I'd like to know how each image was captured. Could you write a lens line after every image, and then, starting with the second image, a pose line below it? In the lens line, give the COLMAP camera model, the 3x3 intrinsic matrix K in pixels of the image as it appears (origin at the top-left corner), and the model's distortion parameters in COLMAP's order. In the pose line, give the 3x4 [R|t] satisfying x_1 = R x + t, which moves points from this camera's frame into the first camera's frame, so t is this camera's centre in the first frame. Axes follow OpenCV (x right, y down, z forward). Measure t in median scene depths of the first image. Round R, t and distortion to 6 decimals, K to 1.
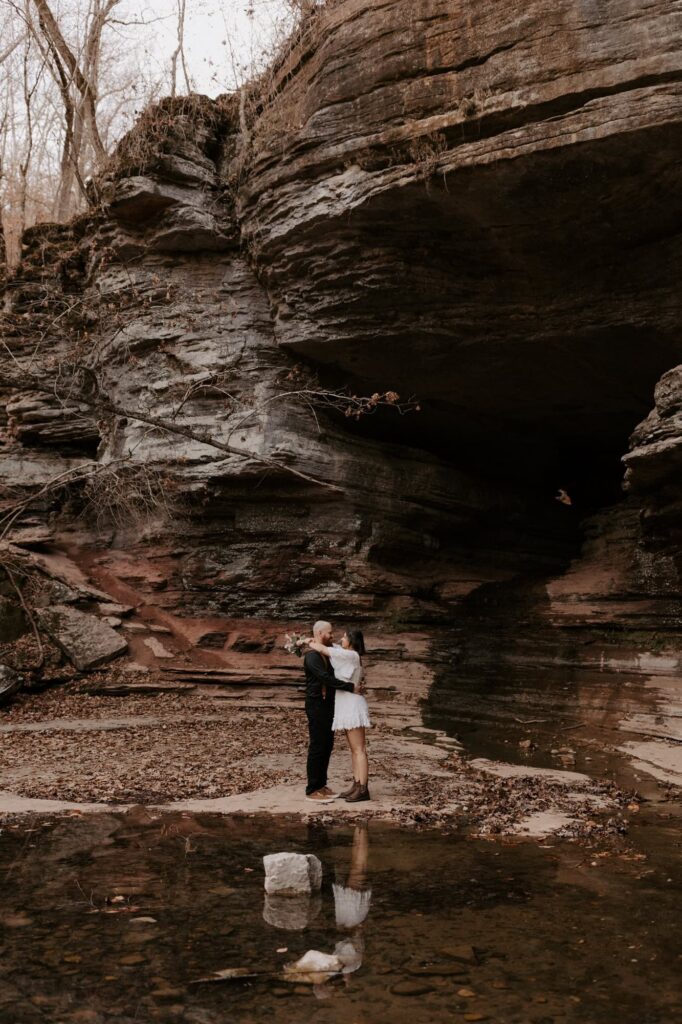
lens RADIAL K [[1019.0, 0, 341.0], [0, 1019.0, 512.0], [0, 0, 1]] dist [0.016727, -0.023944]
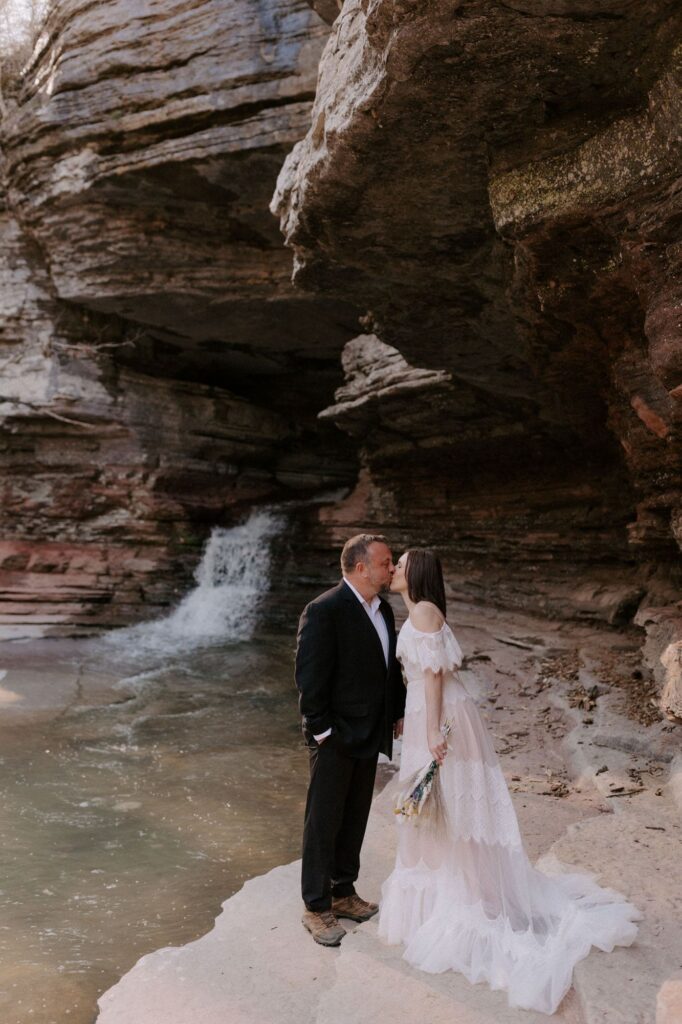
lens RADIAL K [[1019.0, 0, 341.0], [0, 1019.0, 512.0], [0, 0, 1]] dist [0.016727, -0.023944]
pose [[0.998607, -0.004357, 0.052576, 0.190349], [-0.001285, 0.994278, 0.106814, -0.053285], [-0.052741, -0.106733, 0.992888, -0.137838]]
